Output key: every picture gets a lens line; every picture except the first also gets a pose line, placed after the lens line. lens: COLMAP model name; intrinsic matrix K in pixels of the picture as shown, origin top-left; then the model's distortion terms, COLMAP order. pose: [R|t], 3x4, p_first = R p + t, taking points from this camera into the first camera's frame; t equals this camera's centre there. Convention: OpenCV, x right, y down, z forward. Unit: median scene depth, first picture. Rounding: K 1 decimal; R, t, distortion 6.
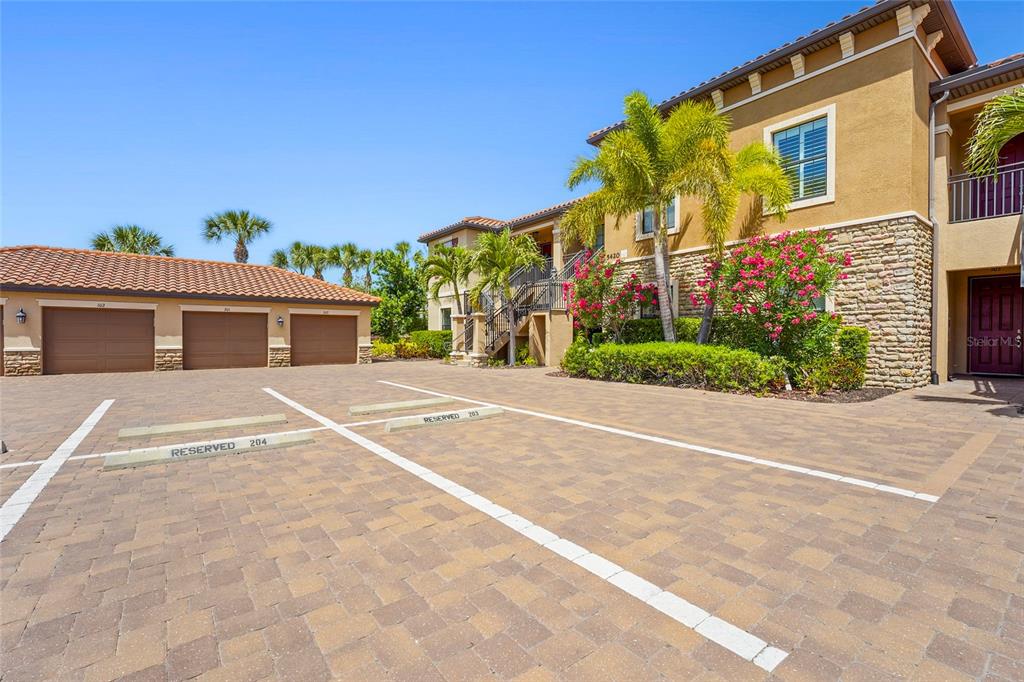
lens RADIAL K [[455.0, 0, 513.9], [0, 455.0, 339.5], [0, 0, 1]] dist [-0.003159, 0.001703]
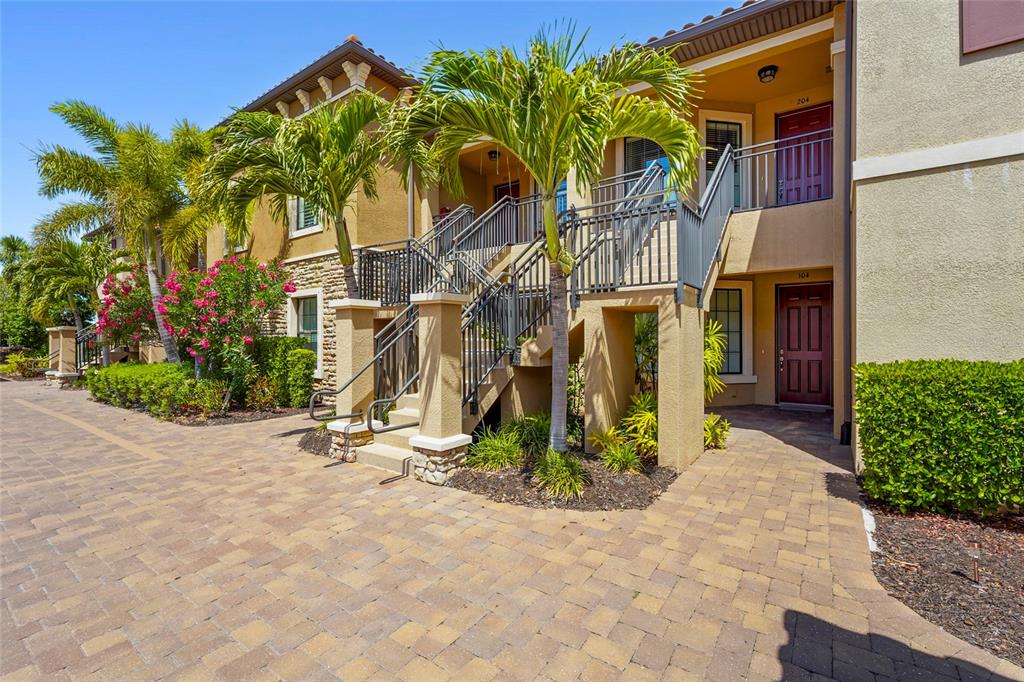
lens RADIAL K [[455.0, 0, 516.3], [0, 455.0, 341.2], [0, 0, 1]] dist [-0.003159, 0.001703]
pose [[0.957659, -0.003570, 0.287882, 0.882039], [0.005680, 0.999963, -0.006497, -0.035555], [-0.287848, 0.007857, 0.957644, -0.168202]]
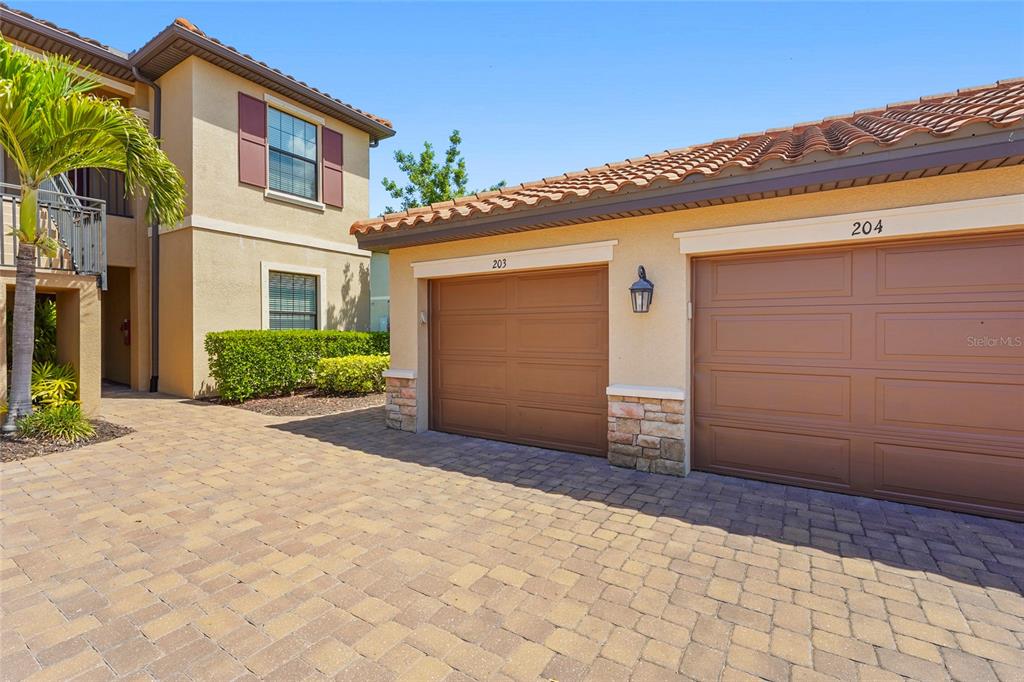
lens RADIAL K [[455.0, 0, 511.8], [0, 455.0, 332.8], [0, 0, 1]] dist [-0.003159, 0.001703]
pose [[-0.333233, -0.010728, 0.942783, 0.358093], [0.007844, 0.999869, 0.014150, -0.020700], [-0.942812, 0.012110, -0.333106, -0.072133]]
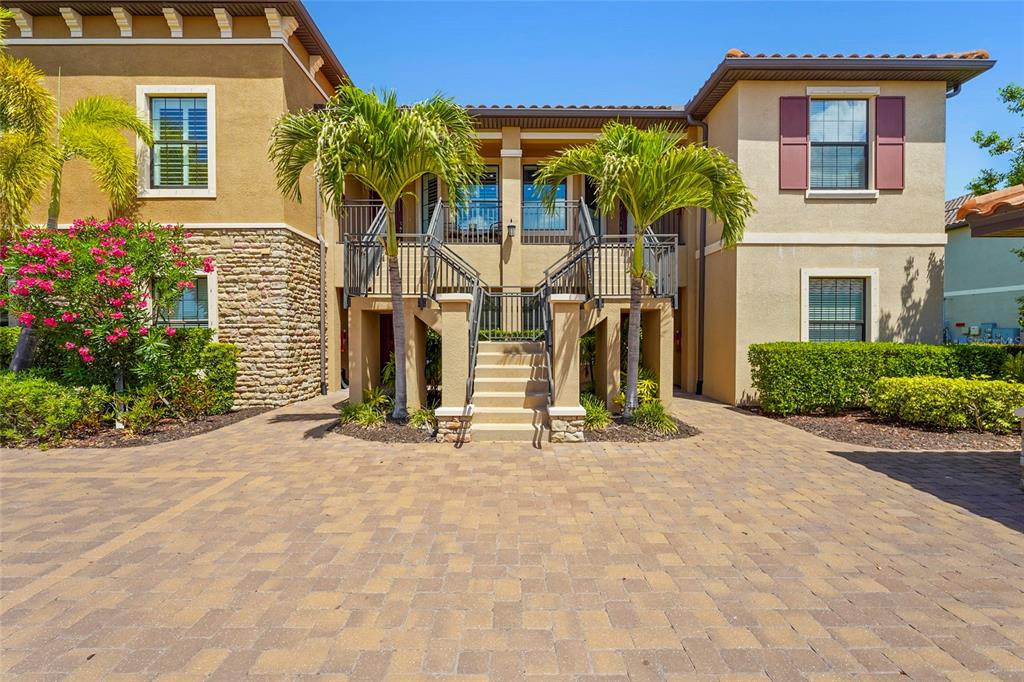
lens RADIAL K [[455.0, 0, 518.0], [0, 455.0, 341.3], [0, 0, 1]] dist [-0.003159, 0.001703]
pose [[0.606917, -0.016007, 0.794604, 0.380031], [0.009659, 0.999872, 0.012764, -0.034957], [-0.794706, -0.000071, 0.606994, 0.006990]]
